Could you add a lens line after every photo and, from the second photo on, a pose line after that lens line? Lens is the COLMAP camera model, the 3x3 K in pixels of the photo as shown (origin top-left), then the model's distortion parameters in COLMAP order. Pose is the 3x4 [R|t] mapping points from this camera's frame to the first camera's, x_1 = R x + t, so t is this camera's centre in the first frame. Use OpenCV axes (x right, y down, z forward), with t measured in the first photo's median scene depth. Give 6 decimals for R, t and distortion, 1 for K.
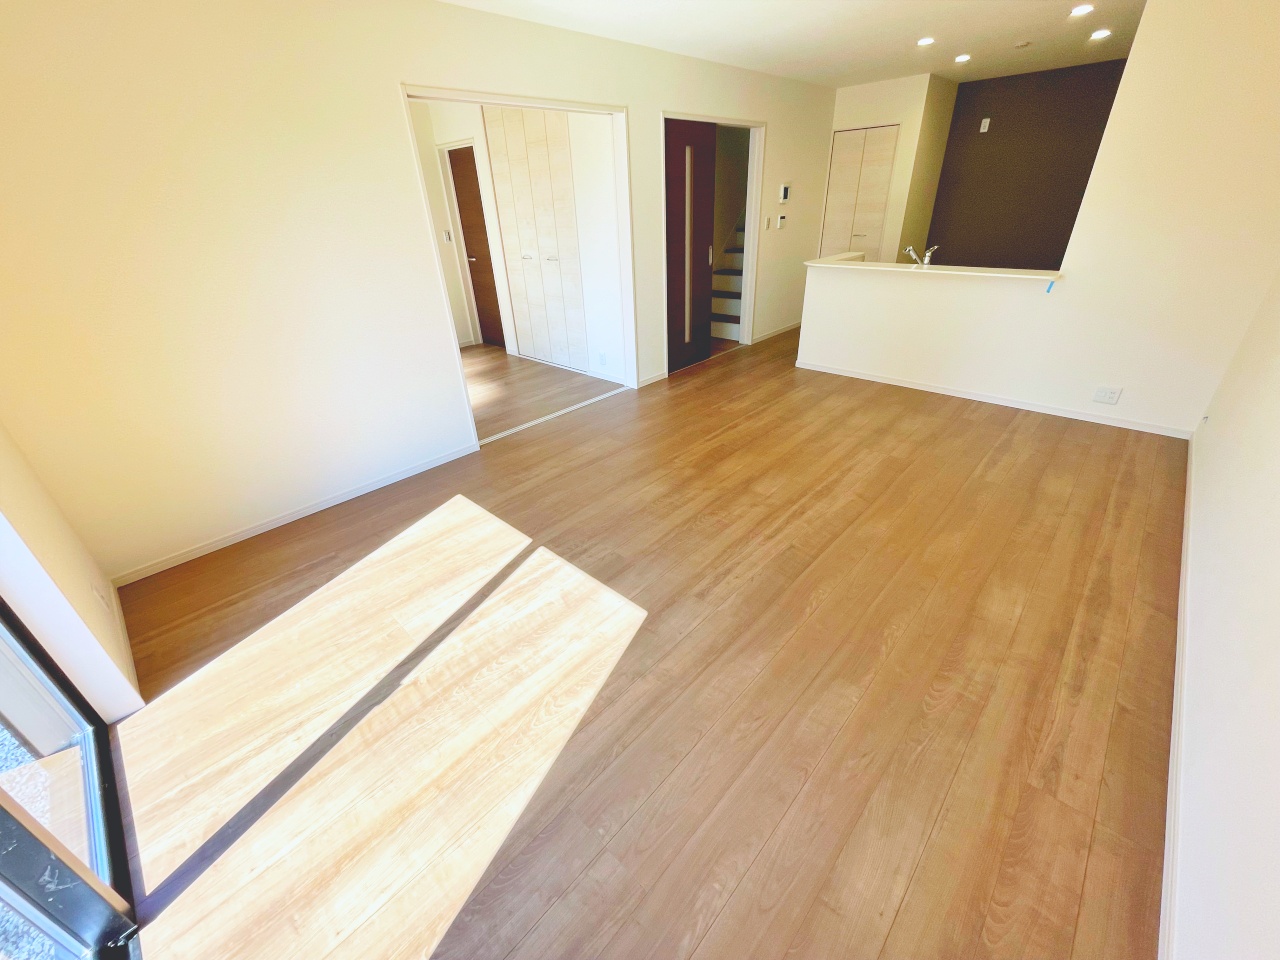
lens RADIAL K [[516.2, 0, 638.5], [0, 516.2, 477.5], [0, 0, 1]] dist [0.000781, -0.000183]
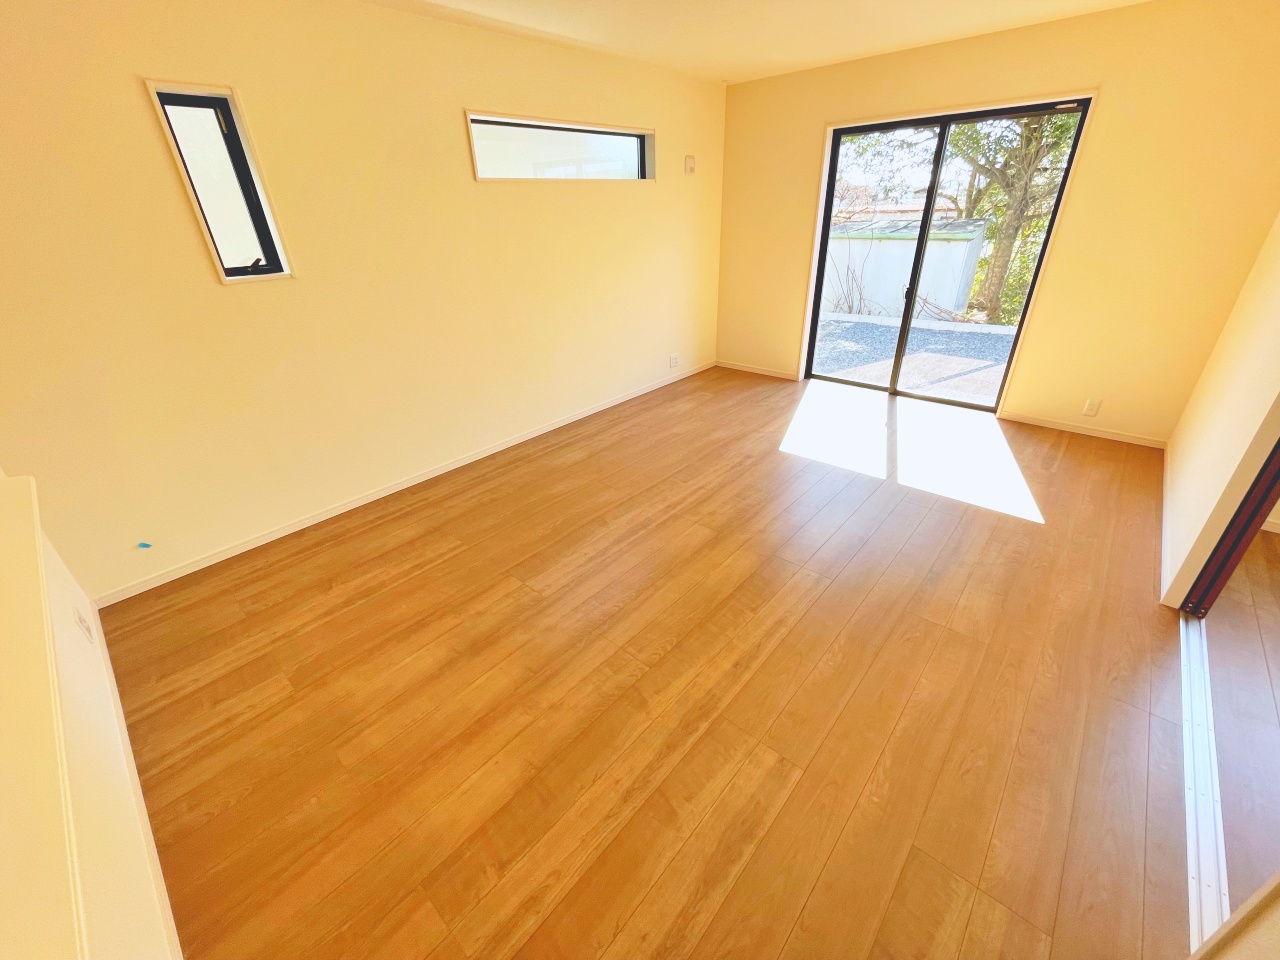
lens RADIAL K [[516.2, 0, 640.0], [0, 516.2, 478.7], [0, 0, 1]] dist [0.000781, -0.000183]
pose [[-0.996777, 0.079943, 0.006746, 0.348340], [0.049841, 0.551158, 0.832911, -0.831491], [0.062867, 0.830562, -0.553366, 1.477201]]
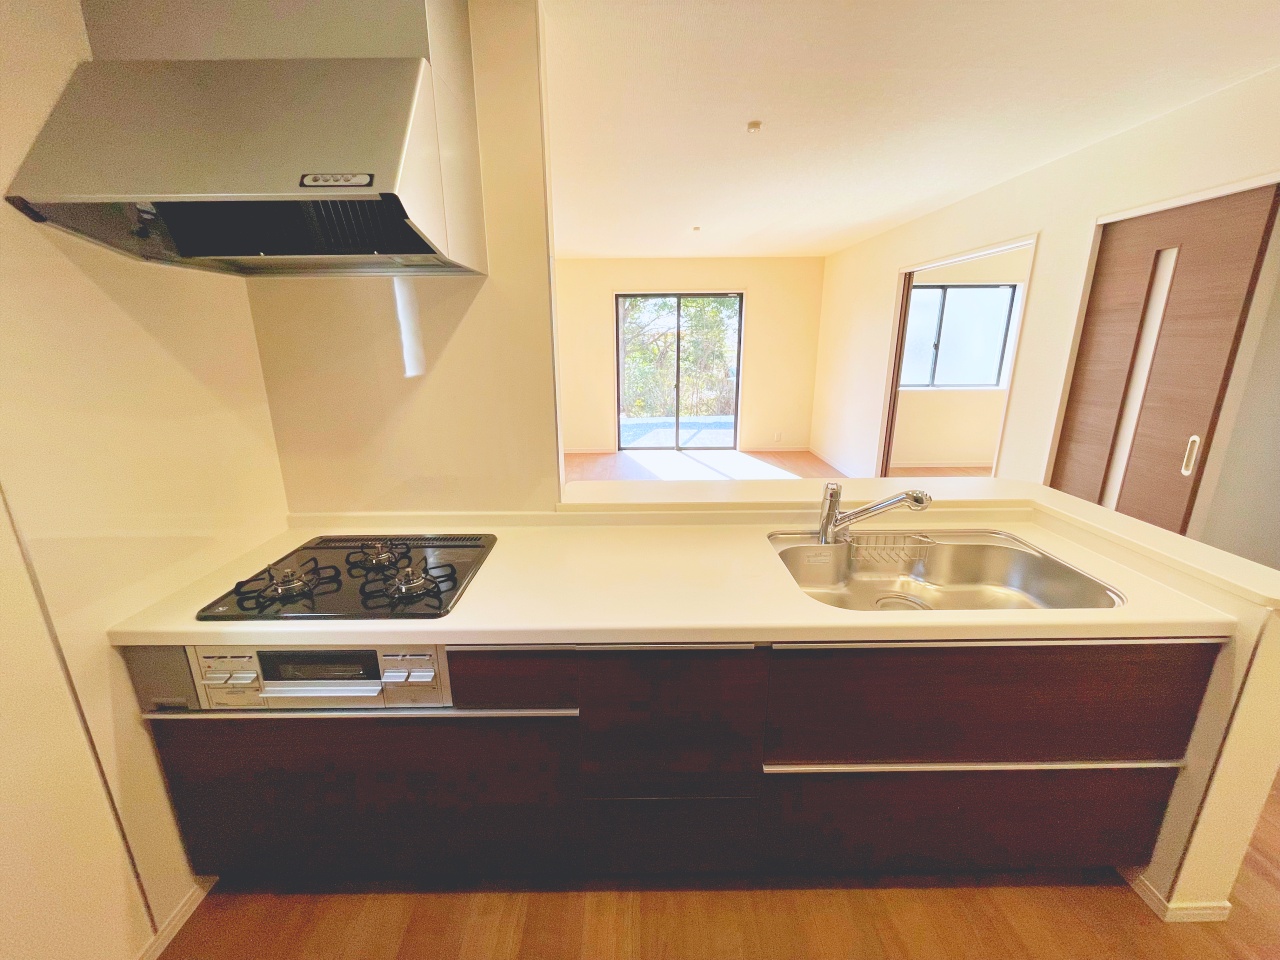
lens RADIAL K [[516.2, 0, 638.7], [0, 516.2, 476.9], [0, 0, 1]] dist [0.000781, -0.000183]
pose [[-0.720697, 0.230711, -0.653734, 1.330303], [-0.295929, 0.750383, 0.591060, -0.915726], [0.626915, 0.619434, -0.472525, 1.554169]]
